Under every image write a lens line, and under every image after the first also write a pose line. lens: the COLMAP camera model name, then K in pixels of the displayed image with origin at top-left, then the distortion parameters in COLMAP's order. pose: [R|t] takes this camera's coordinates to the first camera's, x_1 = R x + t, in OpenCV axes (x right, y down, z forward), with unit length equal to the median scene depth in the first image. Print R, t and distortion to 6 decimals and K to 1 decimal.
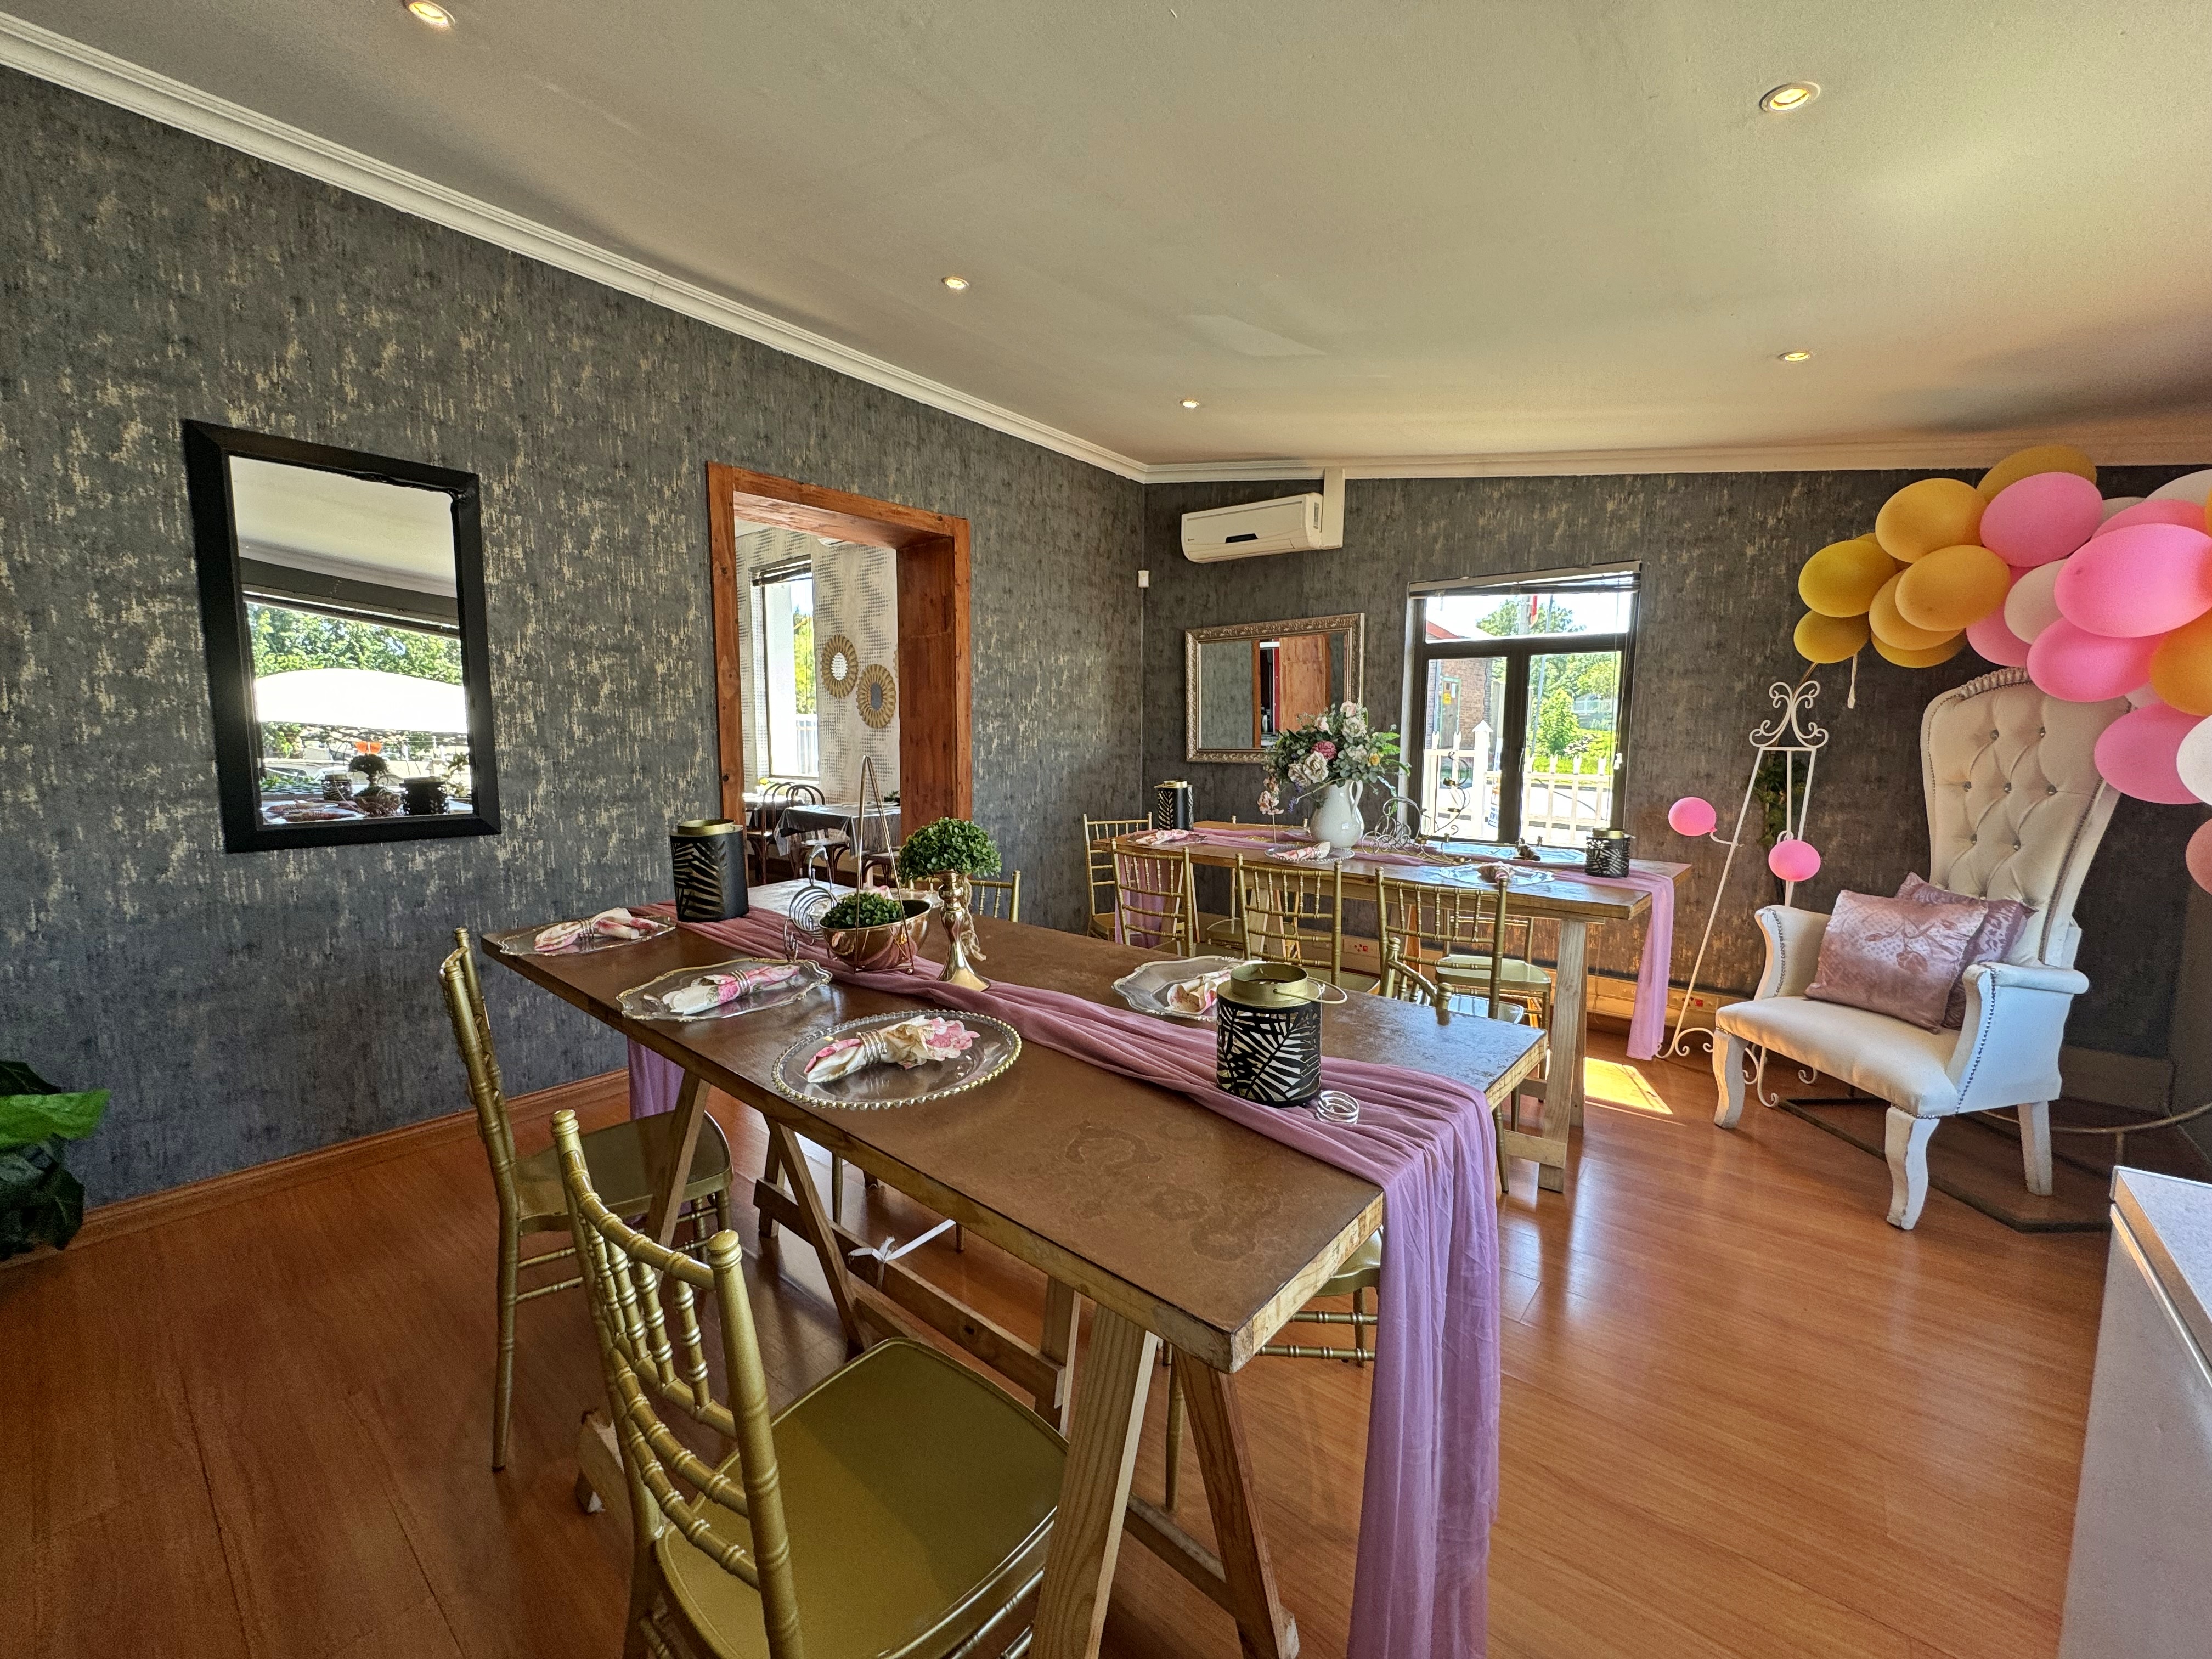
lens RADIAL K [[884.3, 0, 1105.8], [0, 884.3, 825.4], [0, 0, 1]] dist [-0.000710, 0.000271]
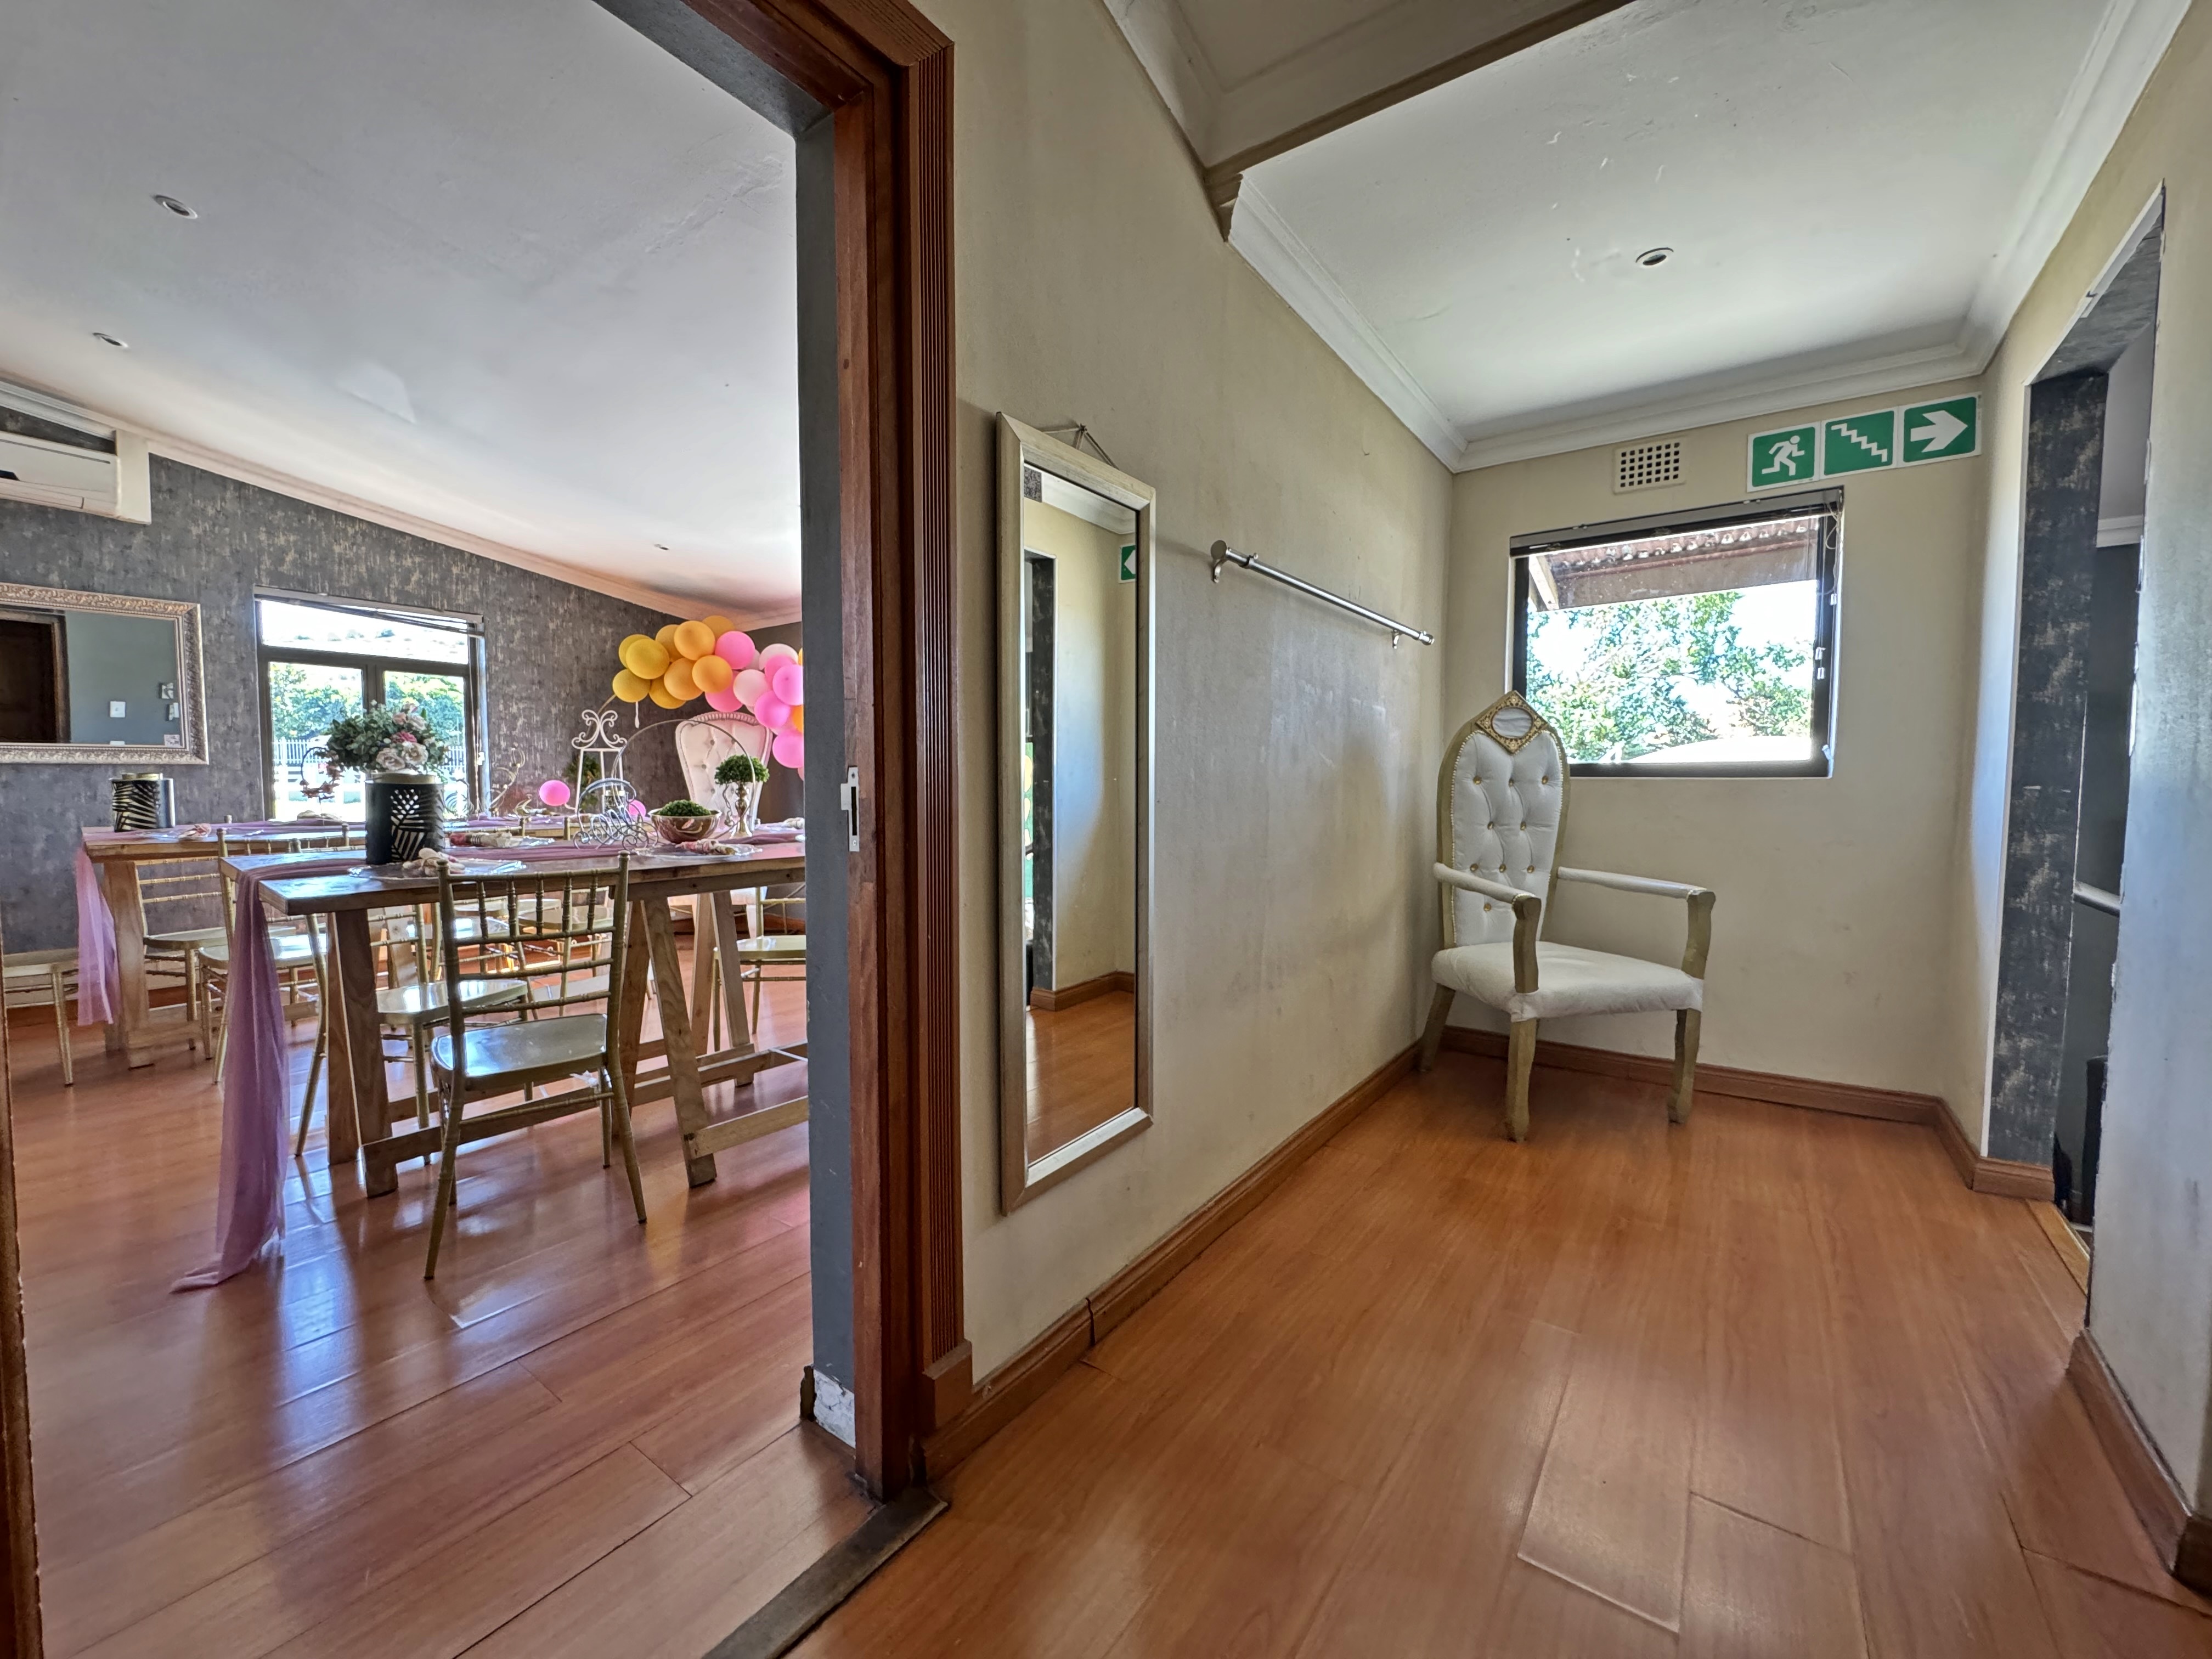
lens RADIAL K [[884.3, 0, 1105.8], [0, 884.3, 825.4], [0, 0, 1]] dist [-0.000710, 0.000271]
pose [[-0.060832, -0.059651, 0.996364, -0.844664], [0.099190, 0.992910, 0.065501, 0.036737], [-0.993207, 0.102814, -0.054484, 0.119842]]
